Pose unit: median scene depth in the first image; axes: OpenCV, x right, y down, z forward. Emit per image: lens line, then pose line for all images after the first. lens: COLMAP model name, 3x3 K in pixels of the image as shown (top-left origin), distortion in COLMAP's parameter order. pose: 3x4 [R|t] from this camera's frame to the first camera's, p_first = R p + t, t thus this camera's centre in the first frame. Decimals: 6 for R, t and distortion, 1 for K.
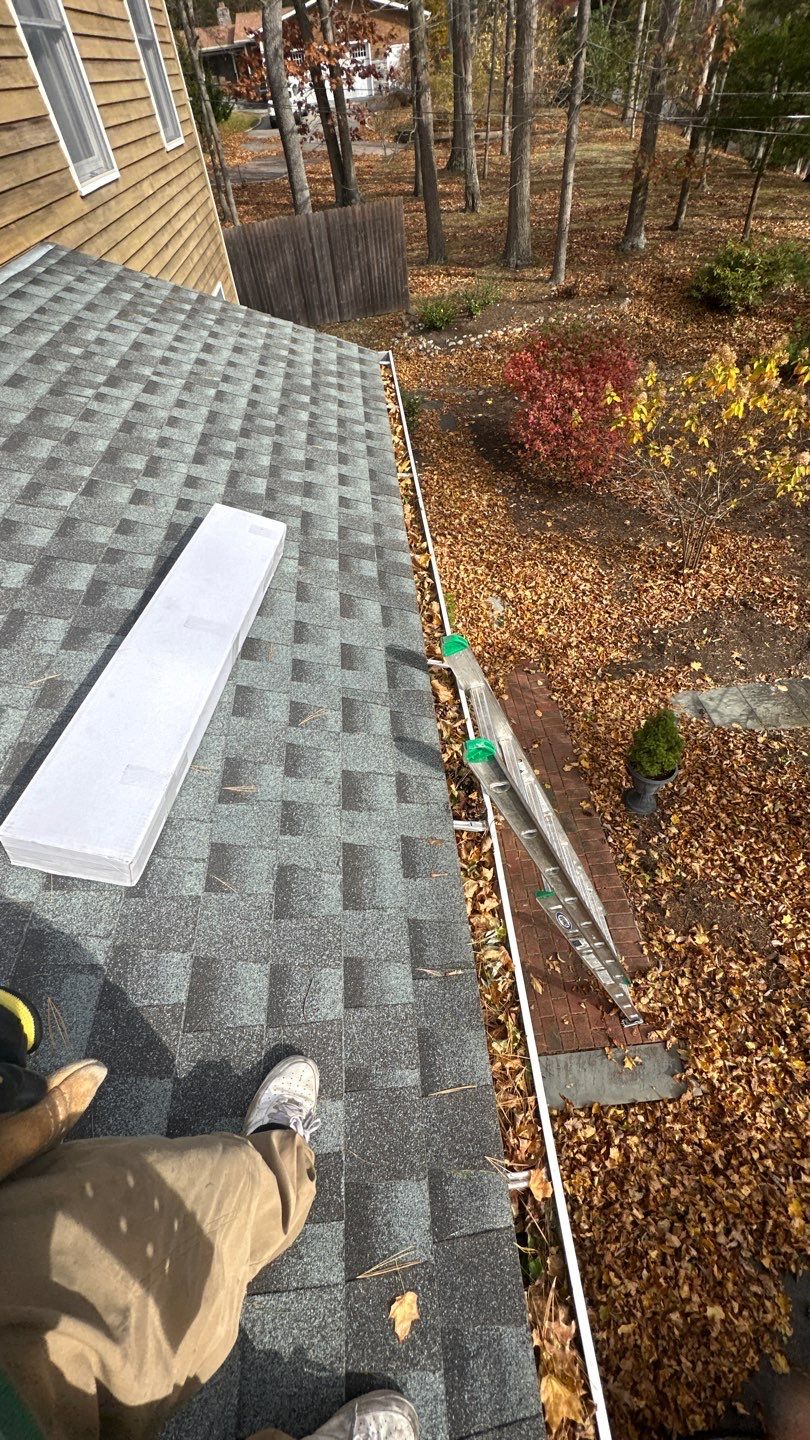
lens RADIAL K [[573.6, 0, 403.6], [0, 573.6, 719.3], [0, 0, 1]] dist [-0.004550, 0.001049]
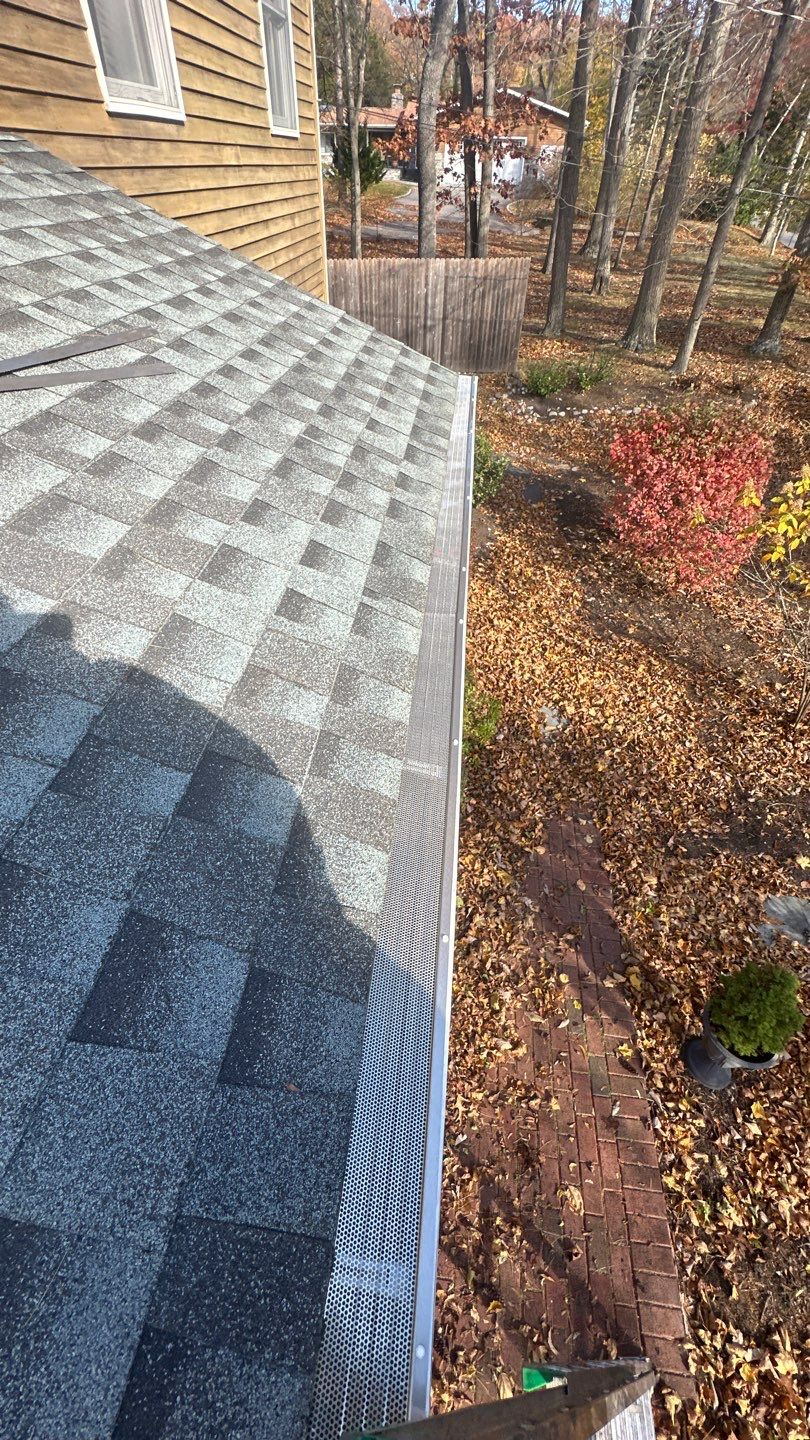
lens RADIAL K [[573.6, 0, 404.6], [0, 573.6, 719.4], [0, 0, 1]] dist [-0.004550, 0.001049]
pose [[0.977065, 0.204504, -0.059348, 0.014557], [-0.208653, 0.975105, -0.075058, -0.133267], [0.042521, 0.085720, 0.995411, 0.270781]]
